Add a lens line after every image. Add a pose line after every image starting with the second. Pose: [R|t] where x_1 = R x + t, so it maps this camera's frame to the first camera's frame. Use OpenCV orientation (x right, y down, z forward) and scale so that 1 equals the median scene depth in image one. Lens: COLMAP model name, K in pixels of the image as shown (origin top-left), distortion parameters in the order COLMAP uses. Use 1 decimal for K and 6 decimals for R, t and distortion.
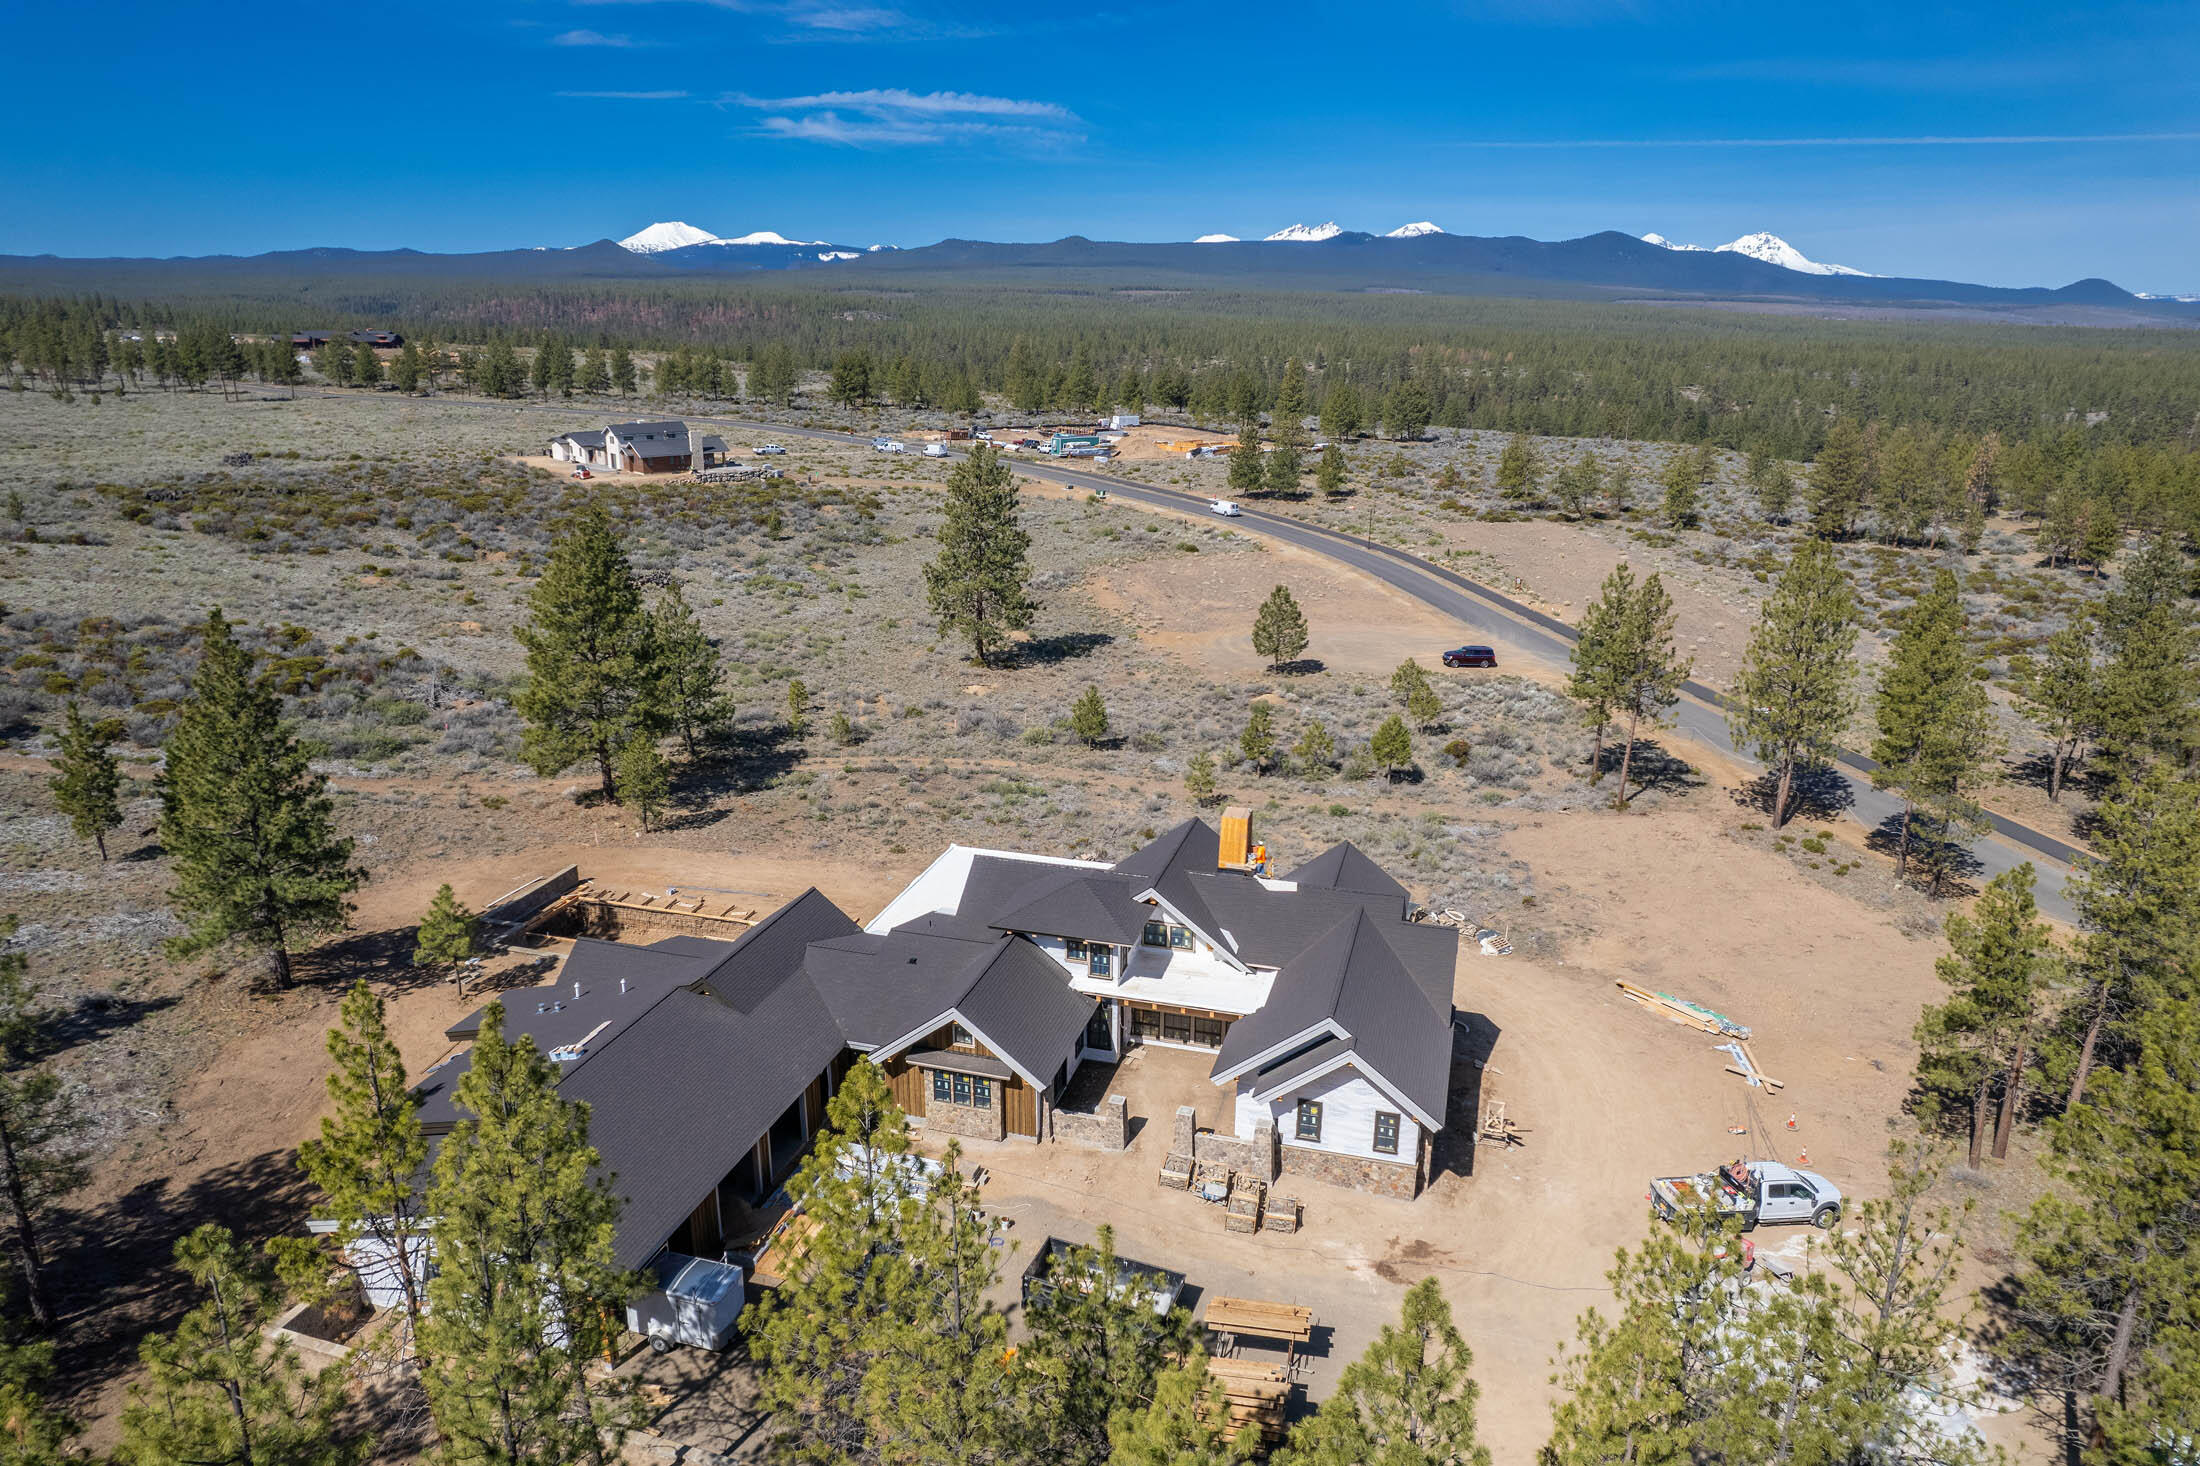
lens RADIAL K [[1409.8, 0, 1097.9], [0, 1409.8, 737.9], [0, 0, 1]] dist [-0.070737, 0.061769]
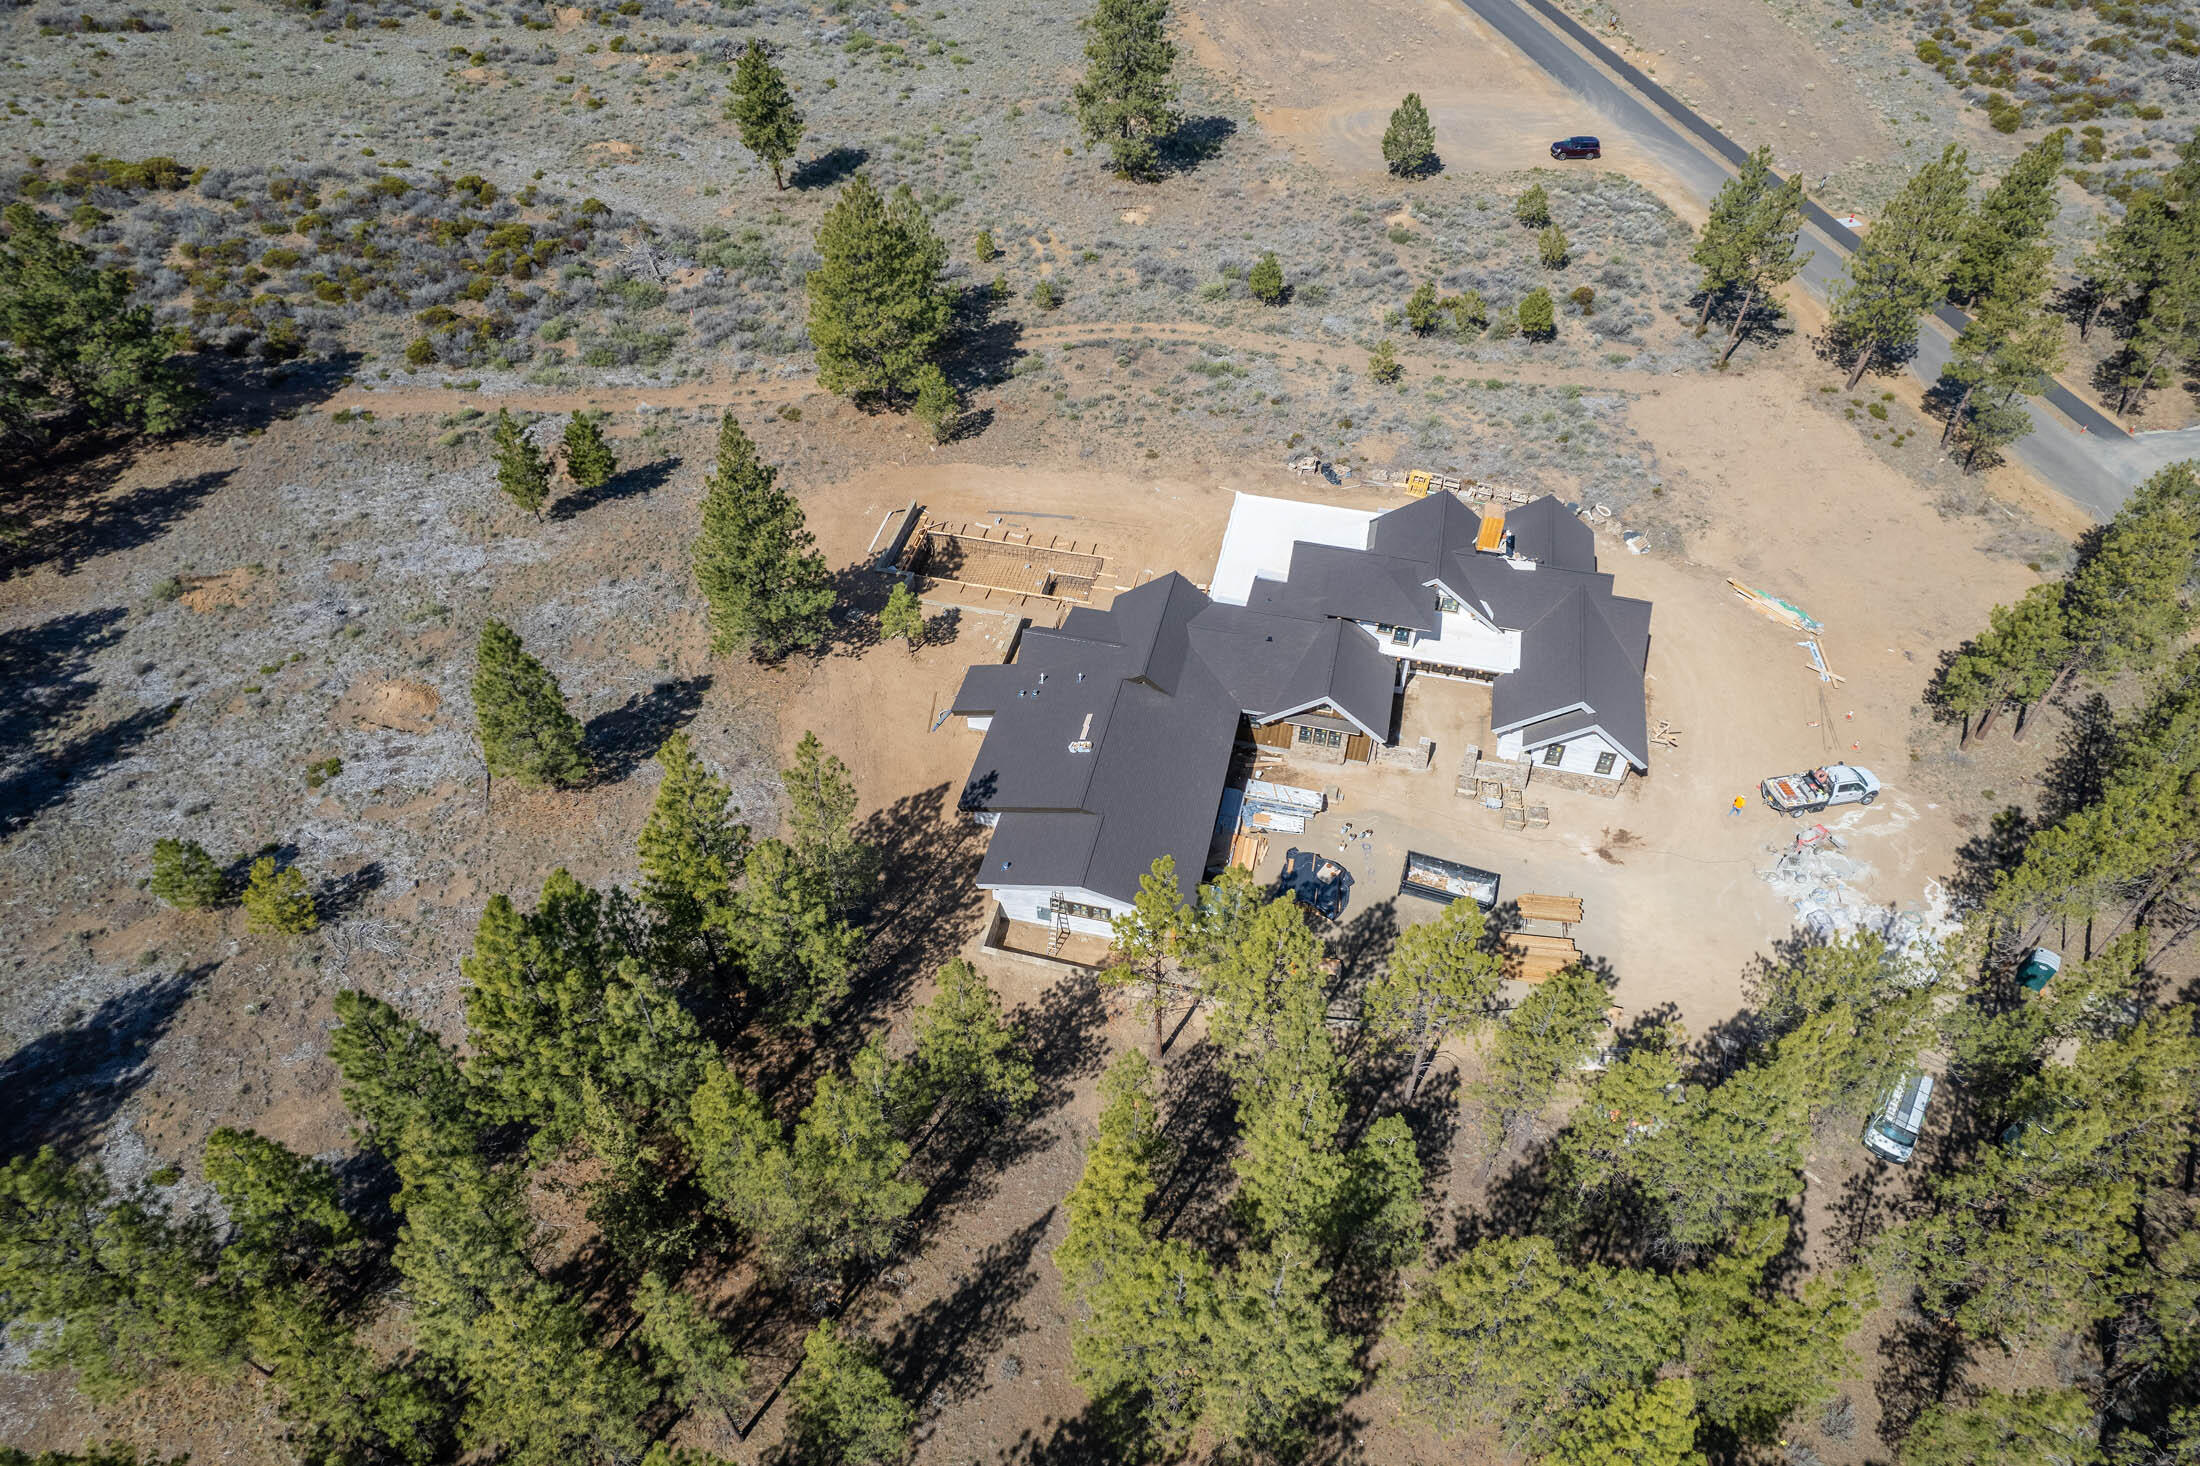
lens RADIAL K [[1422.4, 0, 1100.0], [0, 1422.4, 733.0], [0, 0, 1]] dist [-0.080568, 0.073072]
pose [[0.998621, -0.039795, 0.034229, -0.192253], [0.018483, 0.876918, 0.480285, -0.240917], [-0.049129, -0.478990, 0.876445, -0.151143]]
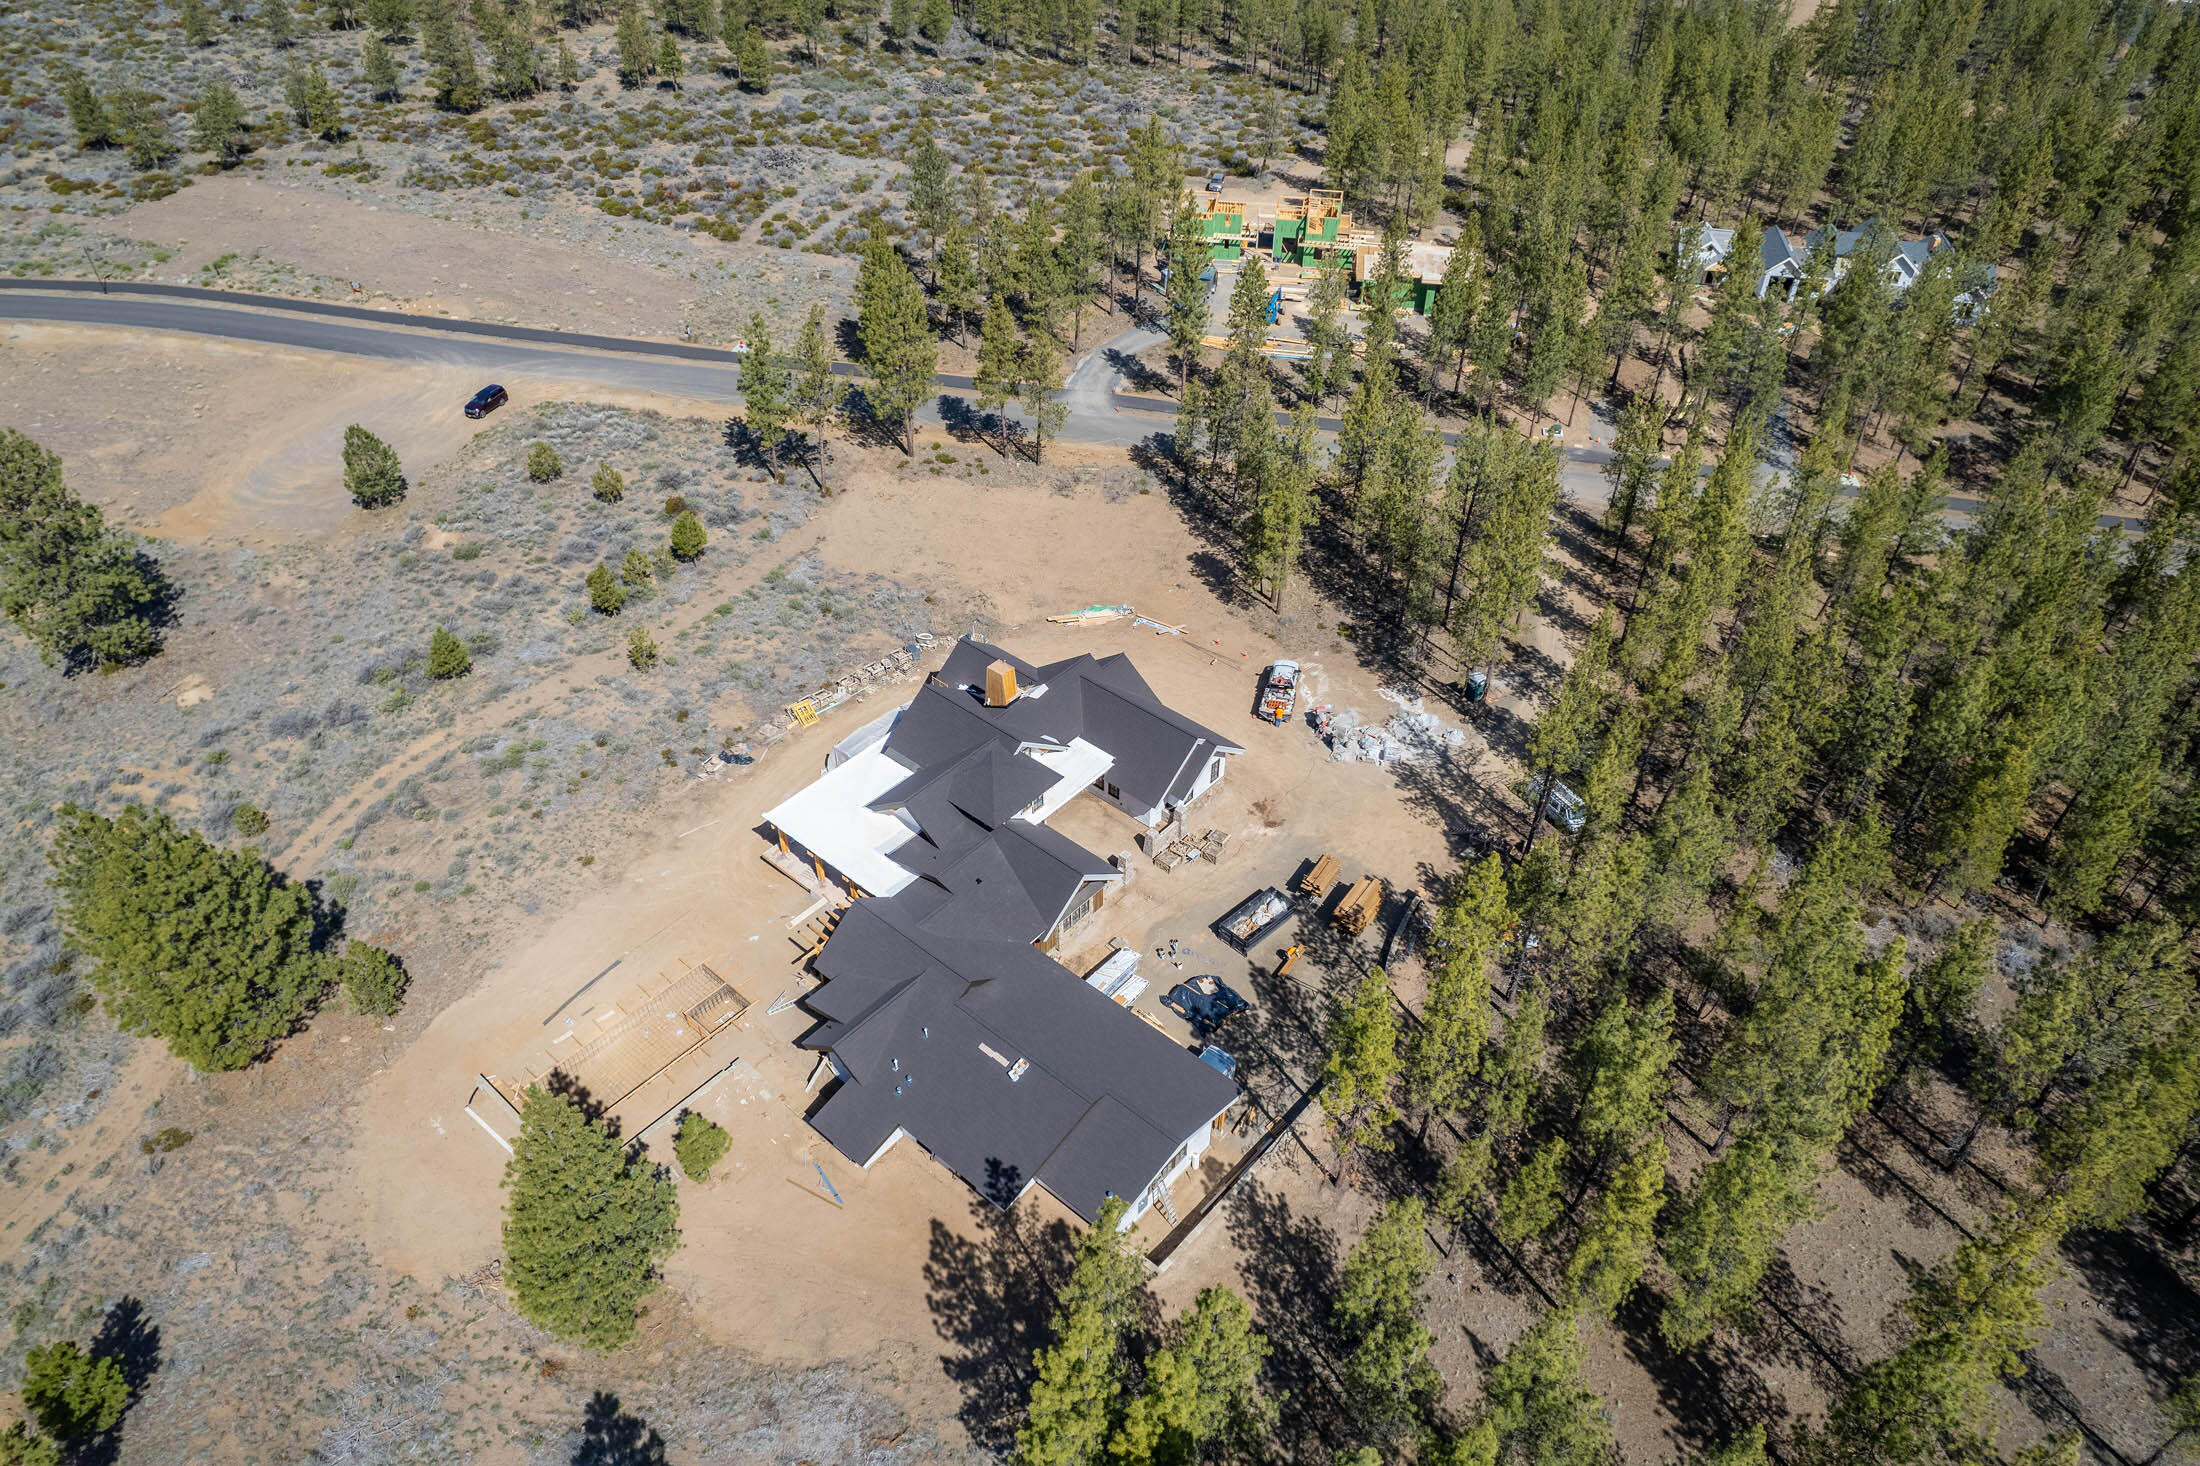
lens RADIAL K [[1422.4, 0, 1100.0], [0, 1422.4, 733.0], [0, 0, 1]] dist [-0.080568, 0.073072]
pose [[0.419386, -0.585907, 0.693418, -0.539865], [0.262199, 0.809462, 0.525378, -0.374950], [-0.869119, -0.038523, 0.493101, 0.102619]]
